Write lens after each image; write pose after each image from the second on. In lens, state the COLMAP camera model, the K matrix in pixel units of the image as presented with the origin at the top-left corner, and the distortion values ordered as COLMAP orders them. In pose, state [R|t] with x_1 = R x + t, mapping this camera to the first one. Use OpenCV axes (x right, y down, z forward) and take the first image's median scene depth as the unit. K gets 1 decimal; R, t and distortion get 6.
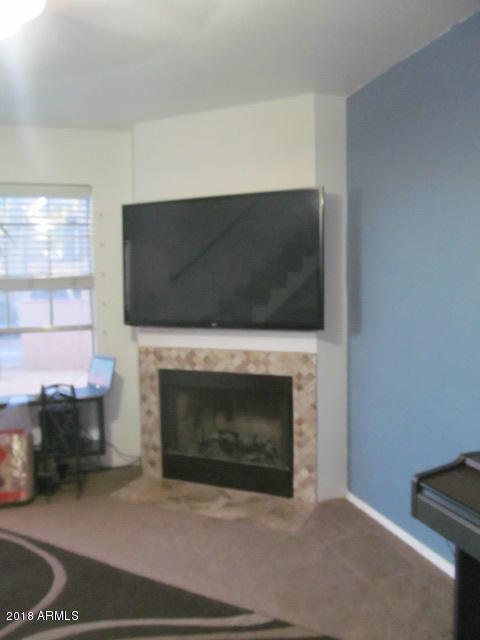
lens RADIAL K [[538.8, 0, 252.9], [0, 538.8, 324.4], [0, 0, 1]] dist [-0.046469, 0.018791]
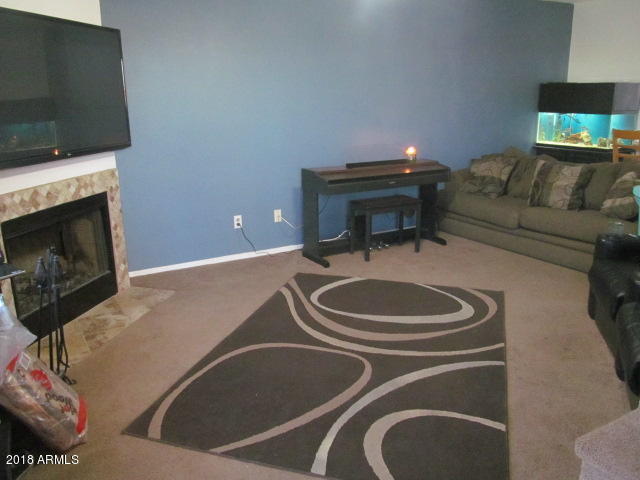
lens RADIAL K [[538.8, 0, 320.2], [0, 538.8, 239.2], [0, 0, 1]] dist [-0.046469, 0.018791]
pose [[-0.227761, -0.230315, 0.946087, -1.029282], [0.088396, 0.962721, 0.255645, -0.053473], [-0.969696, 0.141857, -0.198912, 0.700998]]
